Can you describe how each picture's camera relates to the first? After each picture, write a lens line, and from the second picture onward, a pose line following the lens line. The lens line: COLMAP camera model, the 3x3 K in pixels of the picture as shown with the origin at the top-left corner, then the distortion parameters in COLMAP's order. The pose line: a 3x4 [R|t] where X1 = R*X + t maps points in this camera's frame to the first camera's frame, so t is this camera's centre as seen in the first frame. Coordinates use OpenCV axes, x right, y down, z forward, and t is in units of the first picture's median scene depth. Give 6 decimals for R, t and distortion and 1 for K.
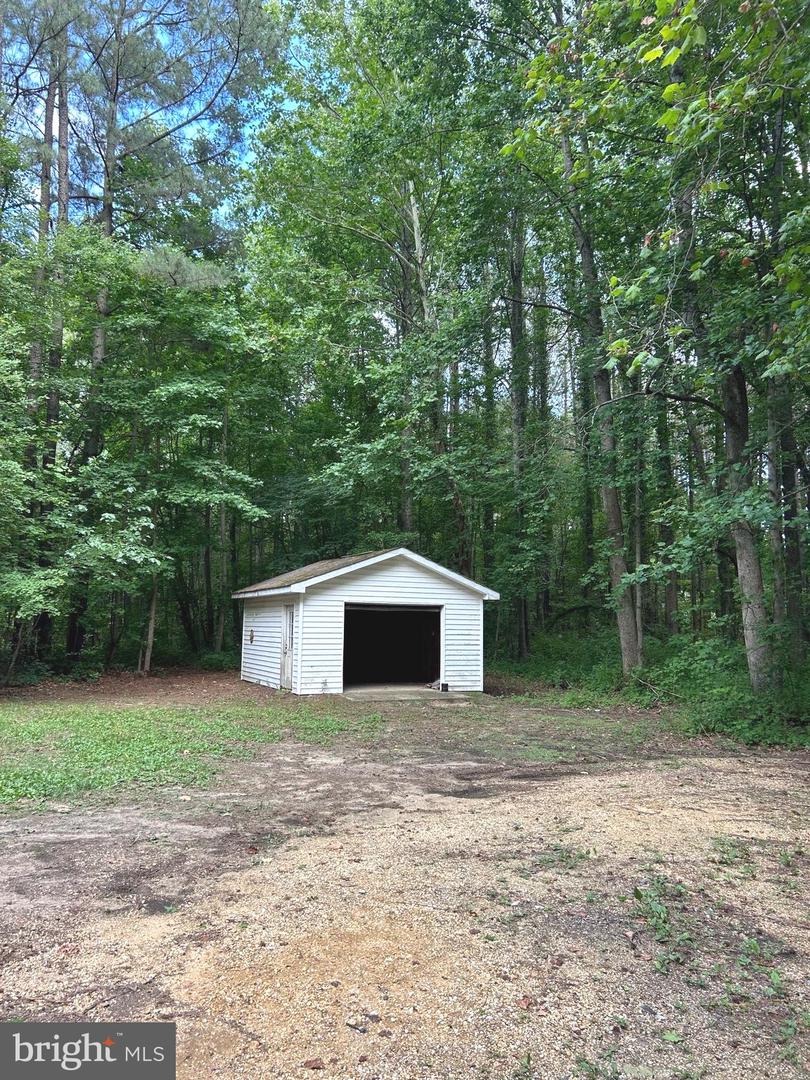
lens RADIAL K [[816.6, 0, 406.8], [0, 816.6, 538.1], [0, 0, 1]] dist [0.012774, 0.001156]
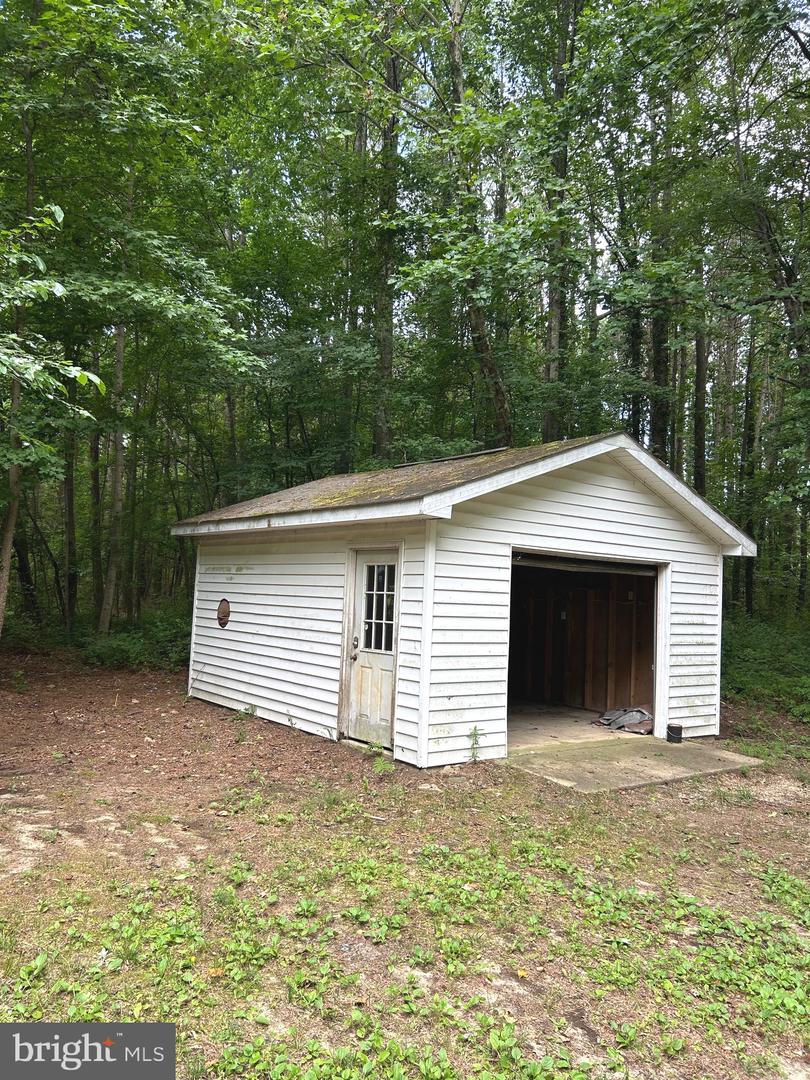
lens RADIAL K [[816.6, 0, 403.1], [0, 816.6, 544.1], [0, 0, 1]] dist [0.012774, 0.001156]
pose [[0.974135, 0.044423, 0.221557, -0.220523], [-0.055971, 0.997367, 0.046117, 0.057520], [-0.218925, -0.057325, 0.974056, 0.566143]]
